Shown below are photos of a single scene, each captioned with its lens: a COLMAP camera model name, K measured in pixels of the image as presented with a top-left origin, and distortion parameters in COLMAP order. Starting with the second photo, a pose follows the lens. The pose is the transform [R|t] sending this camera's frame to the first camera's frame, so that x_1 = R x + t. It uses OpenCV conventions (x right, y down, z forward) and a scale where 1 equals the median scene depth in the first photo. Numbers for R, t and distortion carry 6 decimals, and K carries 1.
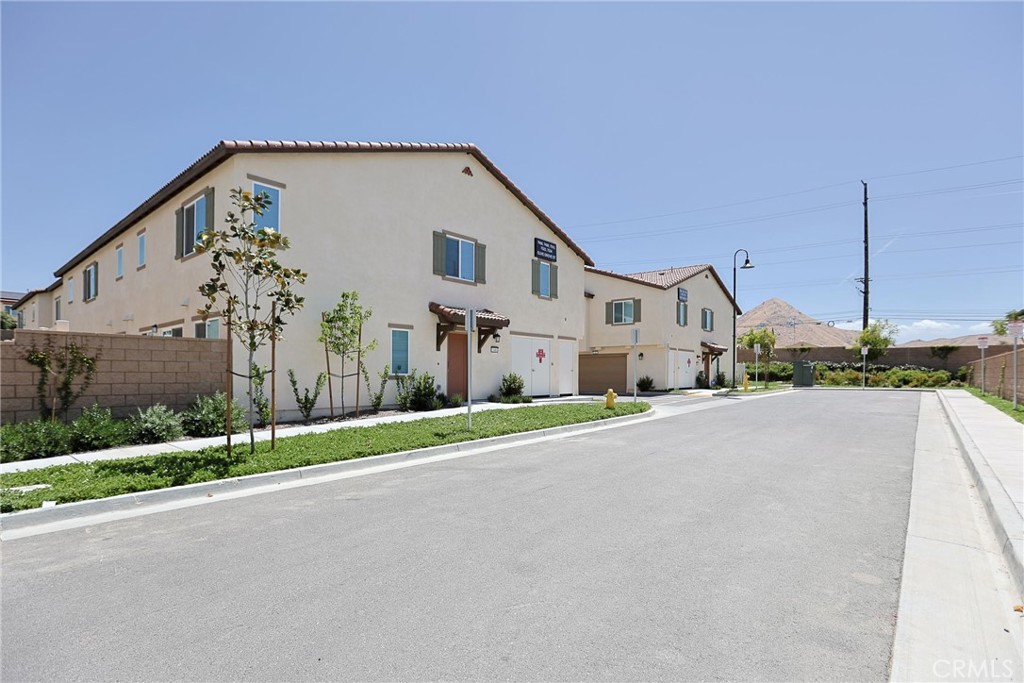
lens RADIAL K [[484.5, 0, 511.4], [0, 484.5, 358.2], [0, 0, 1]] dist [-0.041001, 0.017959]
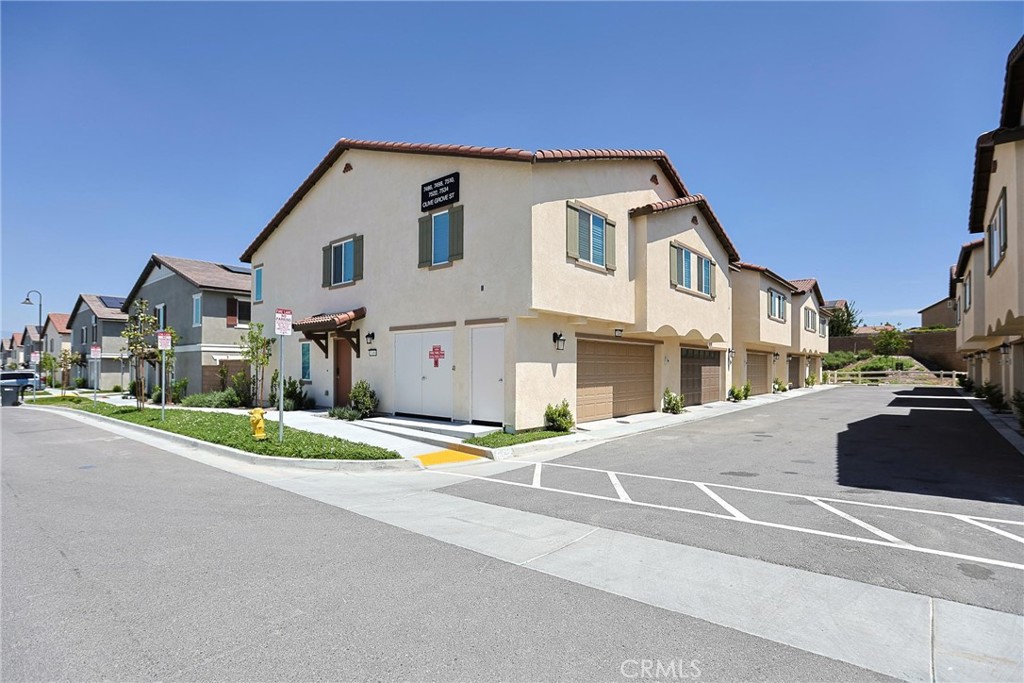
lens RADIAL K [[497.1, 0, 511.1], [0, 497.1, 363.9], [0, 0, 1]] dist [-0.040867, 0.017431]
pose [[0.015842, -0.025570, -0.999548, 0.735759], [0.017144, 0.999533, -0.025298, 0.024587], [0.999728, -0.016736, 0.016273, 1.091352]]
